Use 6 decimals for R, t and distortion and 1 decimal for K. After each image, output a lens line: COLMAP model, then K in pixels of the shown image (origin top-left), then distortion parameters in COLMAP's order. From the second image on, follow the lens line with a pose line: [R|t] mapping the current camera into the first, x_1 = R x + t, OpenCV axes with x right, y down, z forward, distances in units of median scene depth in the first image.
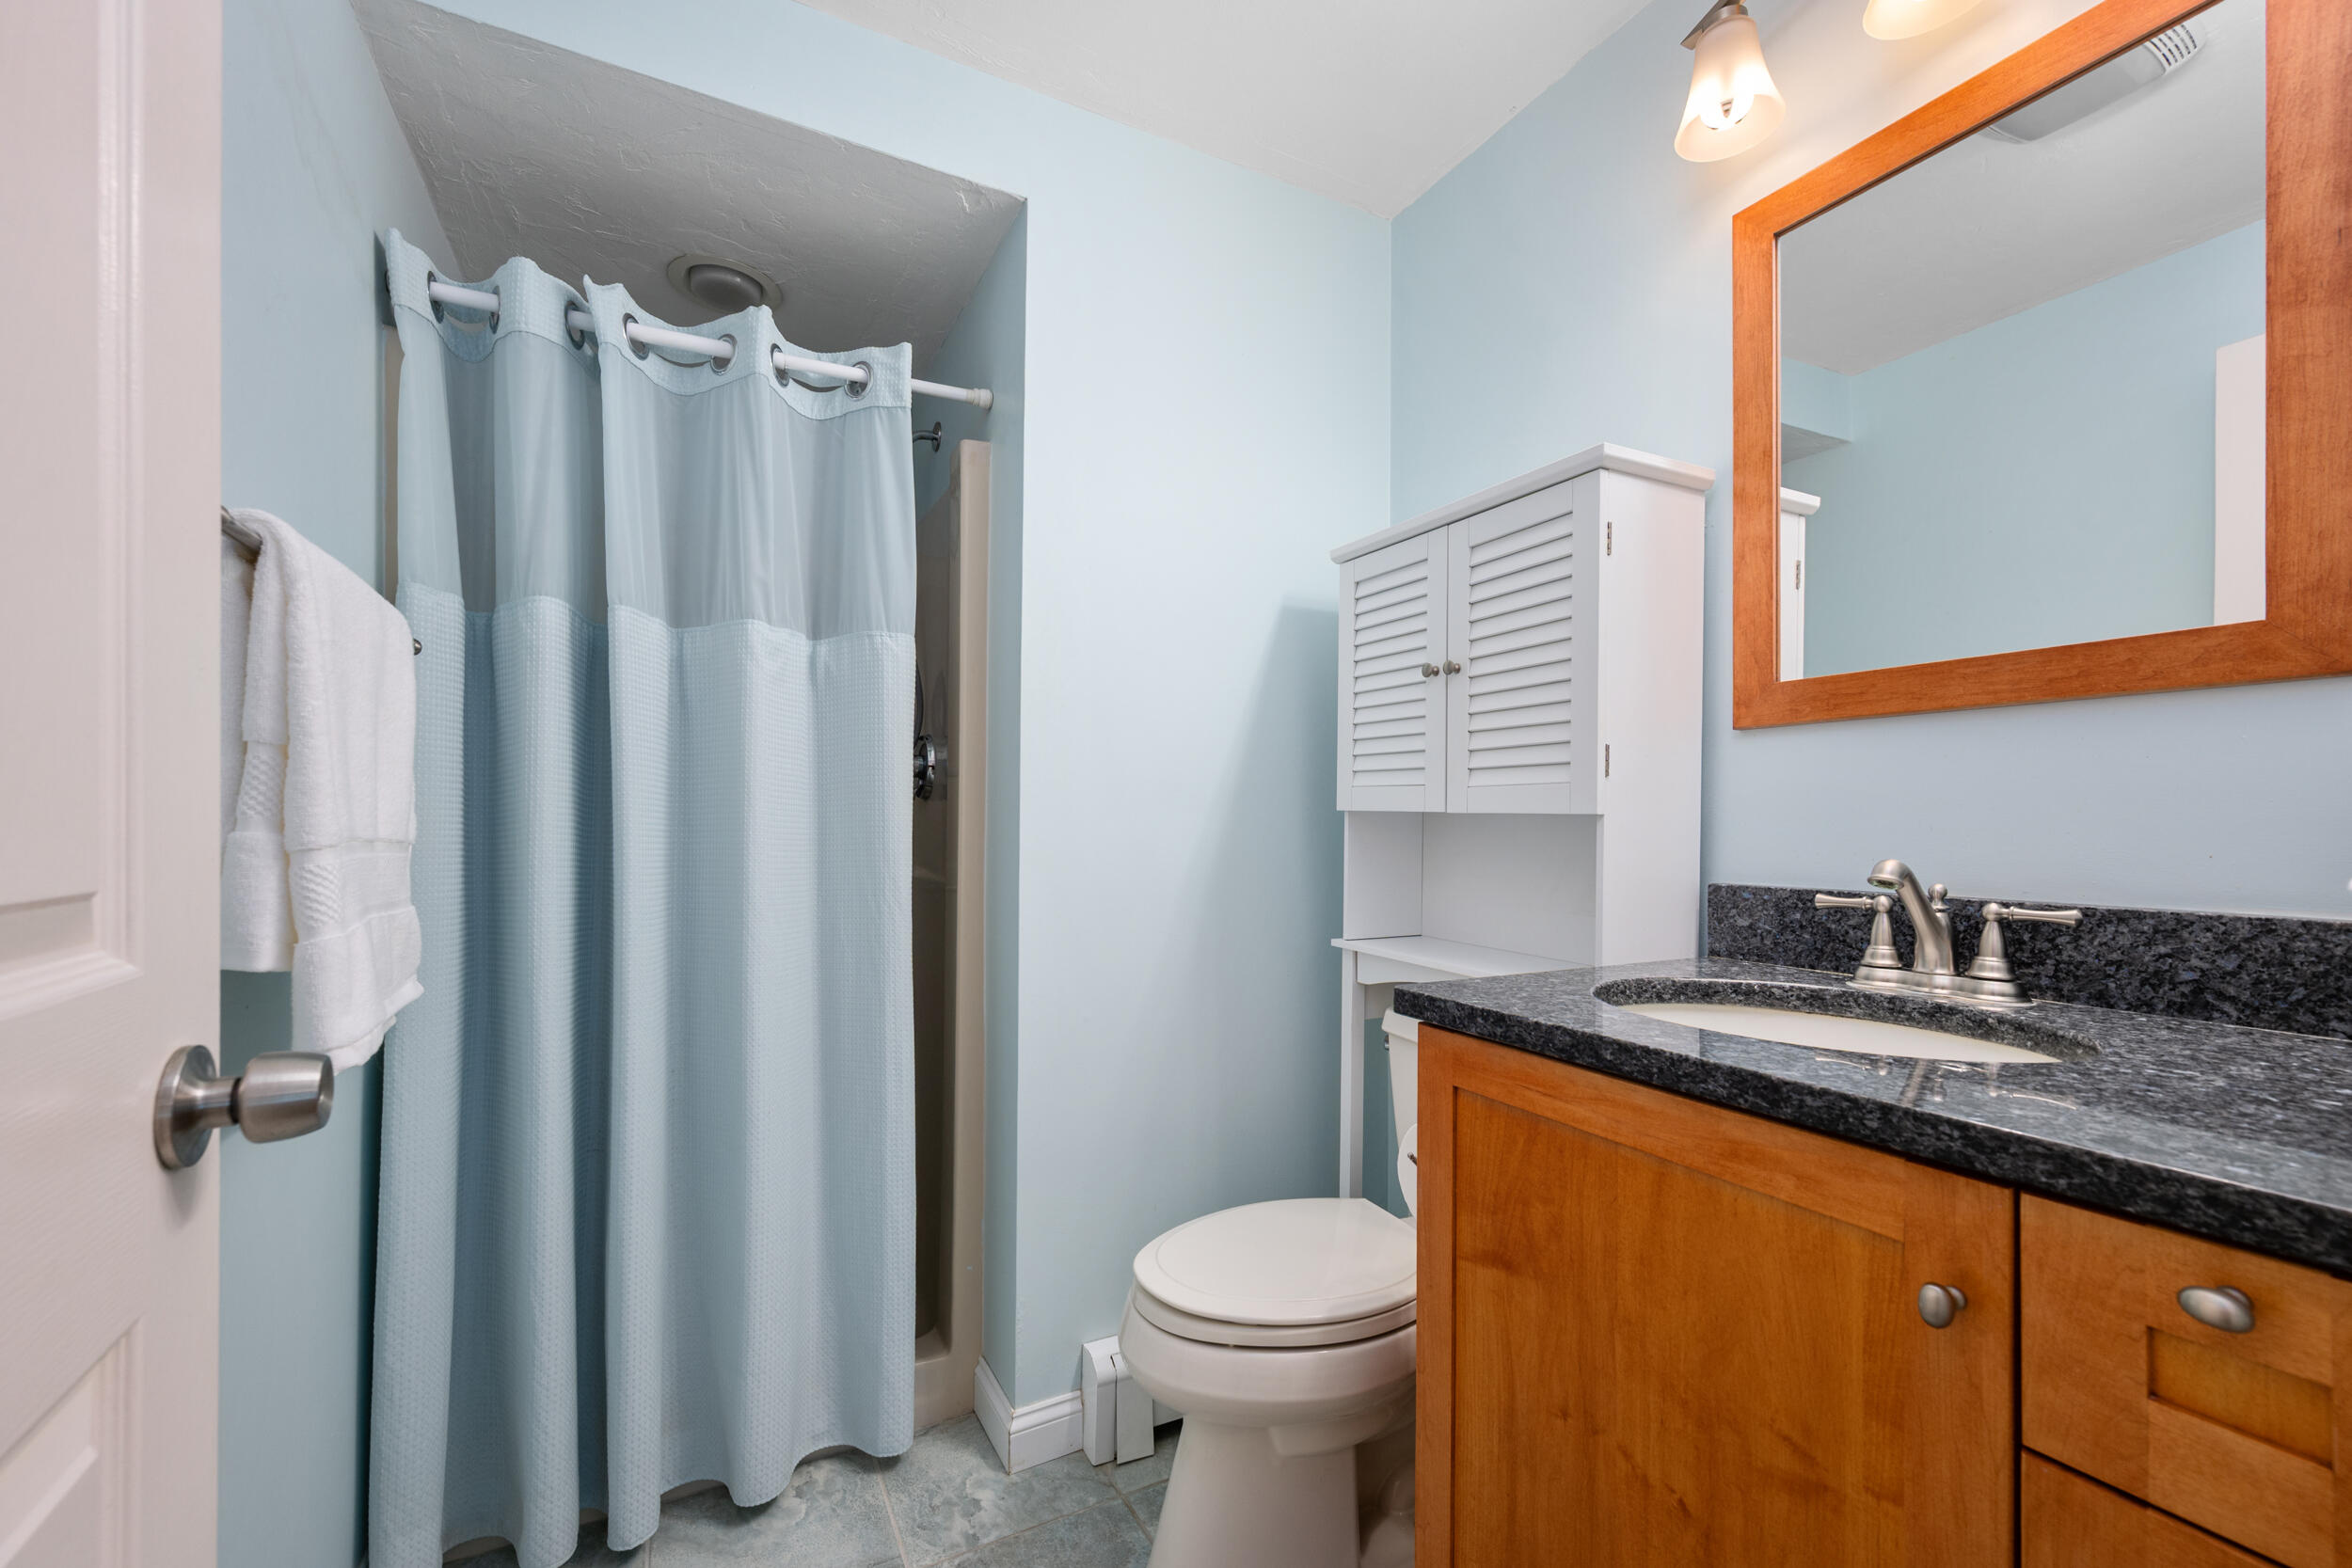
lens RADIAL K [[998.2, 0, 1180.4], [0, 998.2, 805.1], [0, 0, 1]] dist [-0.001793, -0.000023]
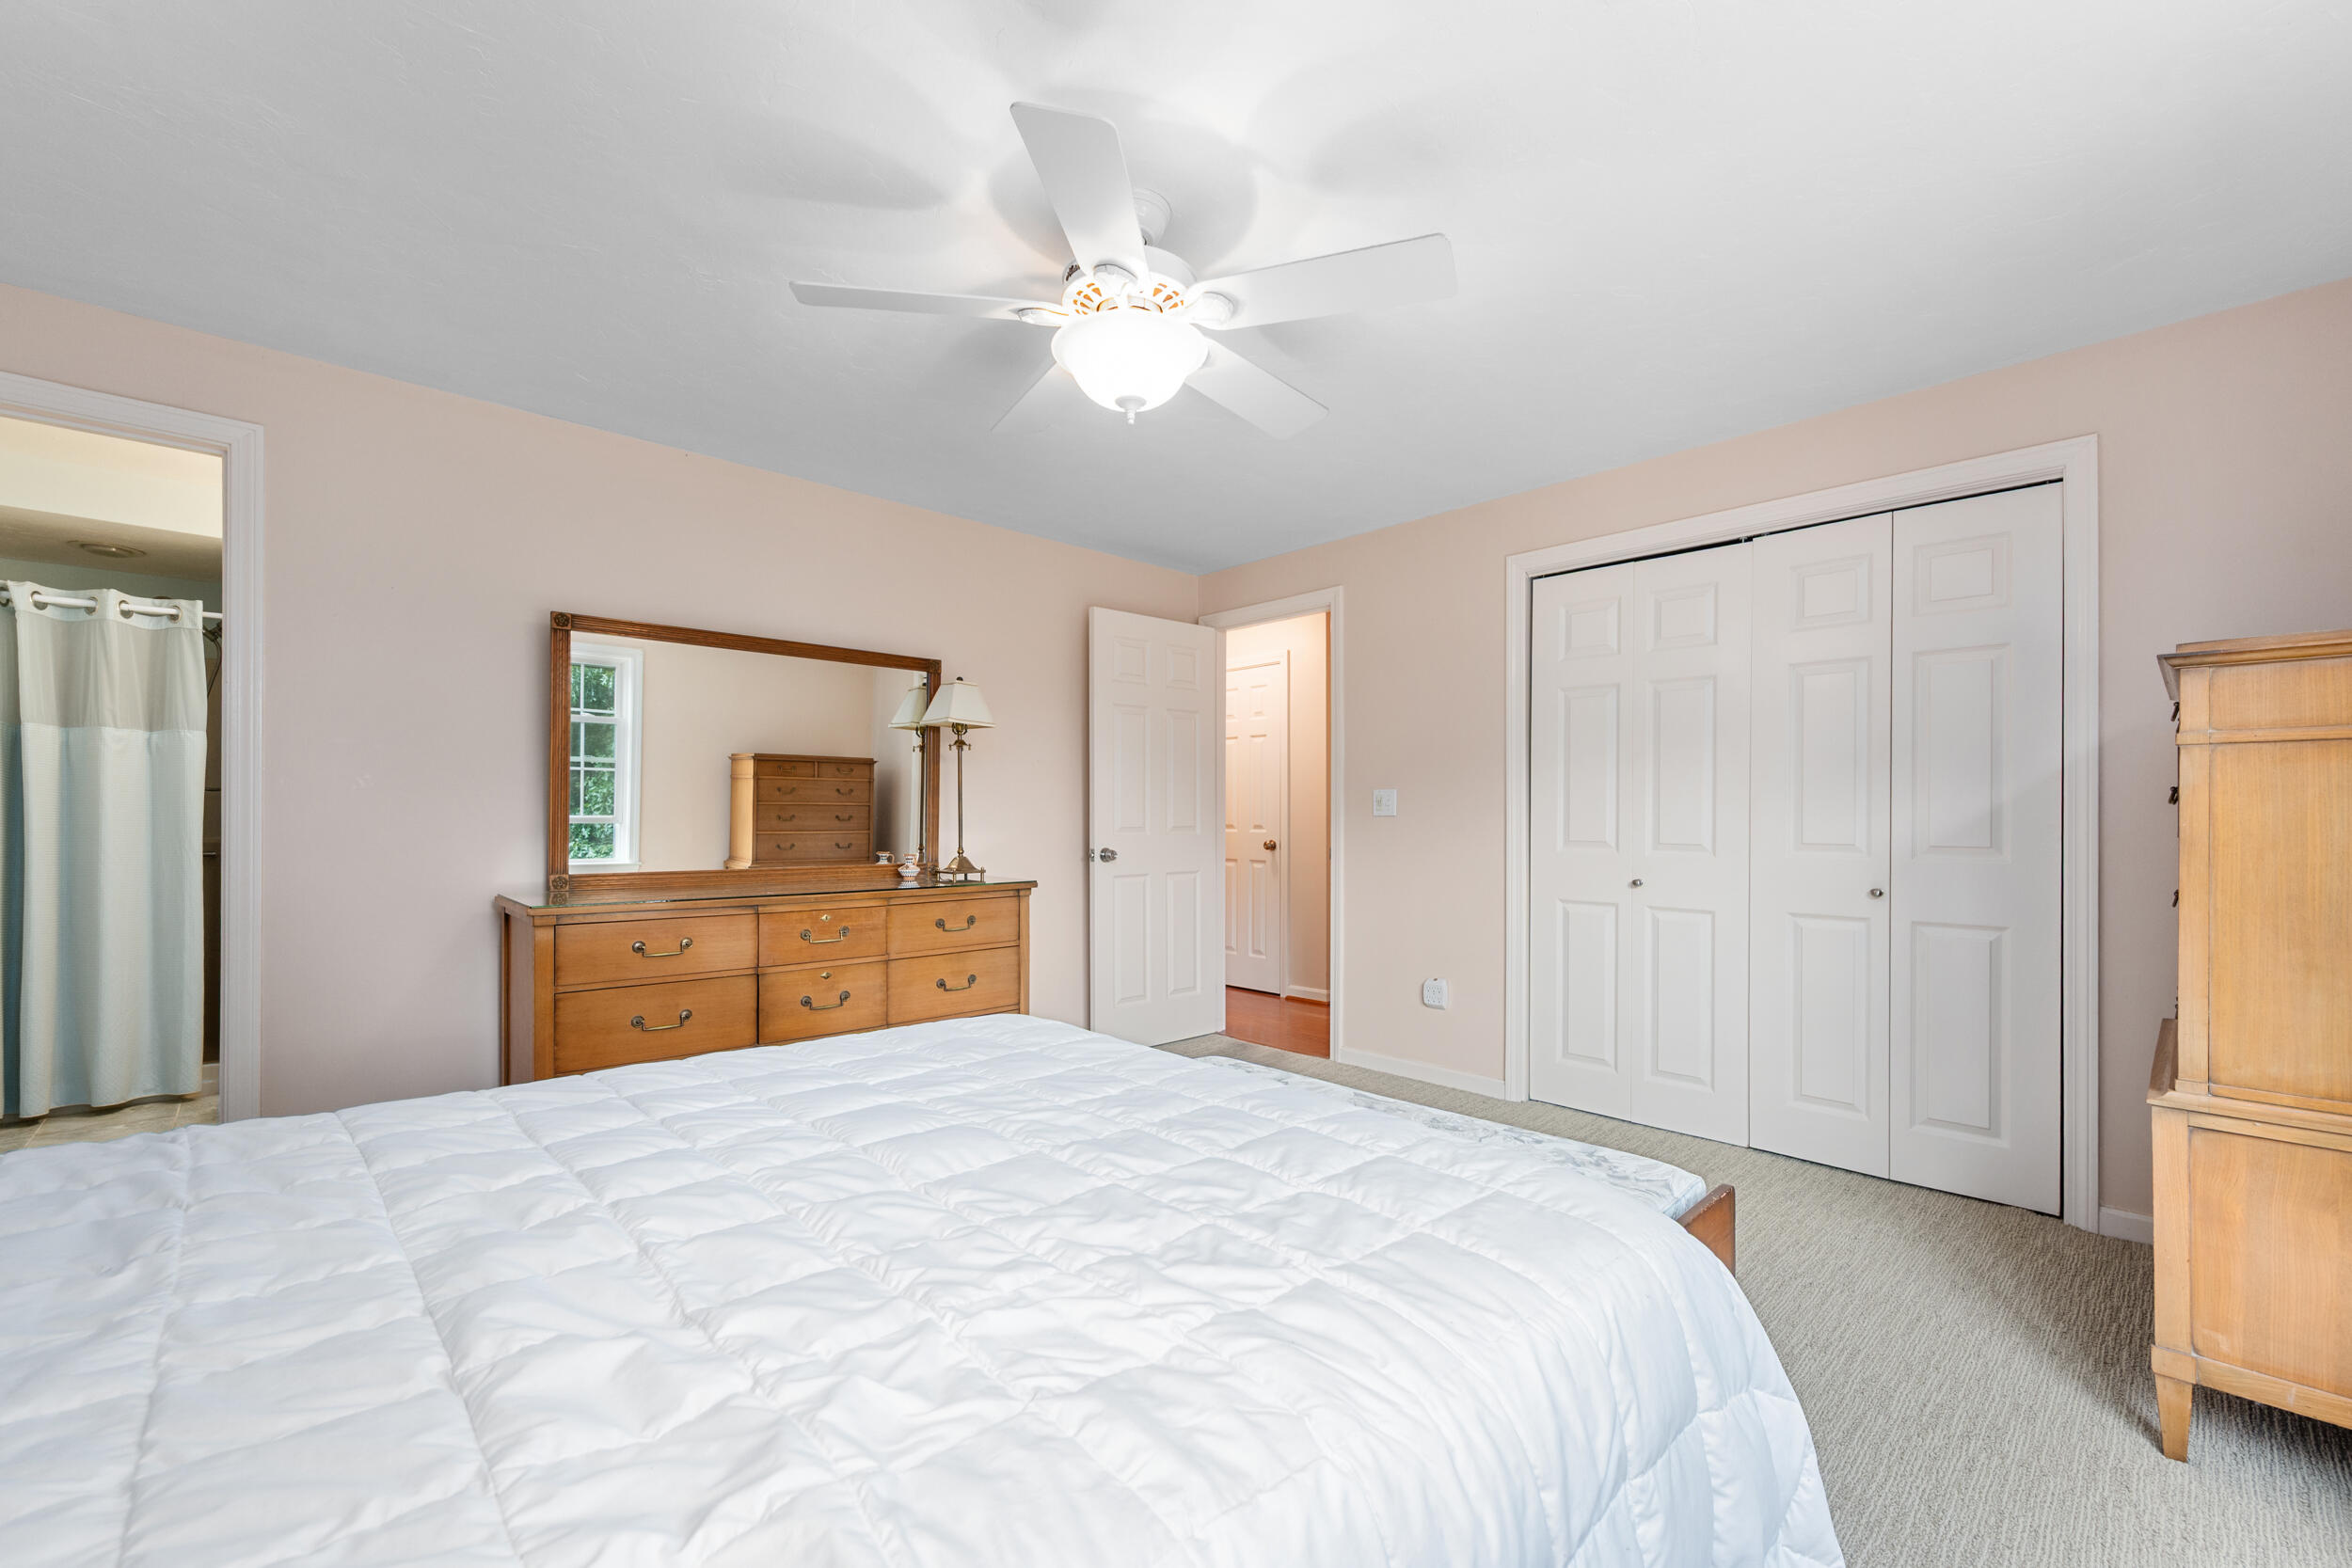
lens RADIAL K [[998.2, 0, 1185.2], [0, 998.2, 815.7], [0, 0, 1]] dist [-0.001793, -0.000023]
pose [[0.962435, 0.001106, 0.271510, 1.247278], [-0.002212, 0.999990, 0.003767, 0.004242], [-0.271503, -0.004226, 0.962428, -1.747835]]
